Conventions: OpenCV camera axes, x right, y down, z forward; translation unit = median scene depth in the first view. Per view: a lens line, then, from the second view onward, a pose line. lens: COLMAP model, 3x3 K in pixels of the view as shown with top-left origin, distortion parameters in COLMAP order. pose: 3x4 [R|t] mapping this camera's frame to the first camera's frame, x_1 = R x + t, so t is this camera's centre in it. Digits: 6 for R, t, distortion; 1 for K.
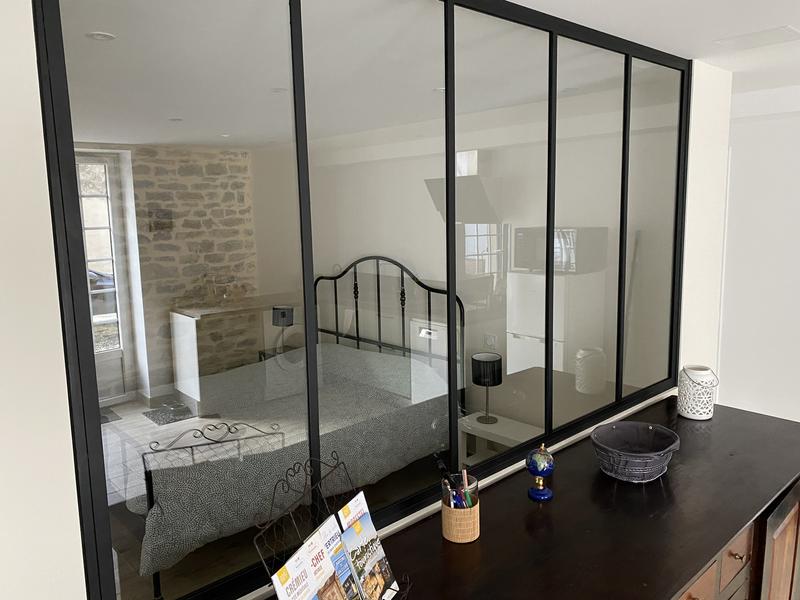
lens RADIAL K [[613.3, 0, 388.7], [0, 613.3, 287.7], [0, 0, 1]] dist [0.058402, -0.006490]
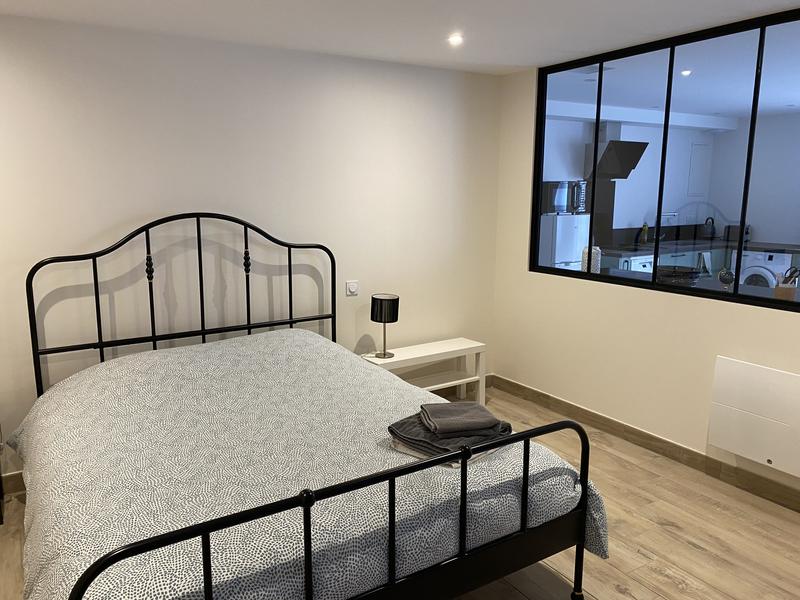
lens RADIAL K [[613.3, 0, 398.1], [0, 613.3, 296.6], [0, 0, 1]] dist [0.058402, -0.006490]
pose [[0.194669, -0.155671, 0.968437, -0.566049], [0.125365, 0.983177, 0.132841, -0.016982], [-0.972825, 0.095549, 0.210910, 0.501352]]
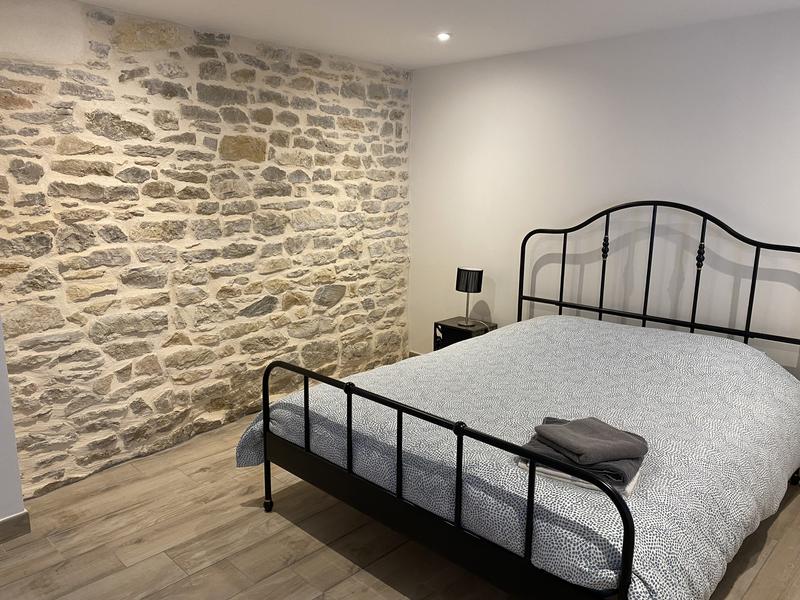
lens RADIAL K [[613.3, 0, 397.7], [0, 613.3, 305.5], [0, 0, 1]] dist [0.058402, -0.006490]
pose [[0.998647, 0.016007, 0.049481, -0.296818], [-0.019631, 0.997091, 0.073652, 0.021520], [-0.048159, -0.074524, 0.996056, 0.202393]]
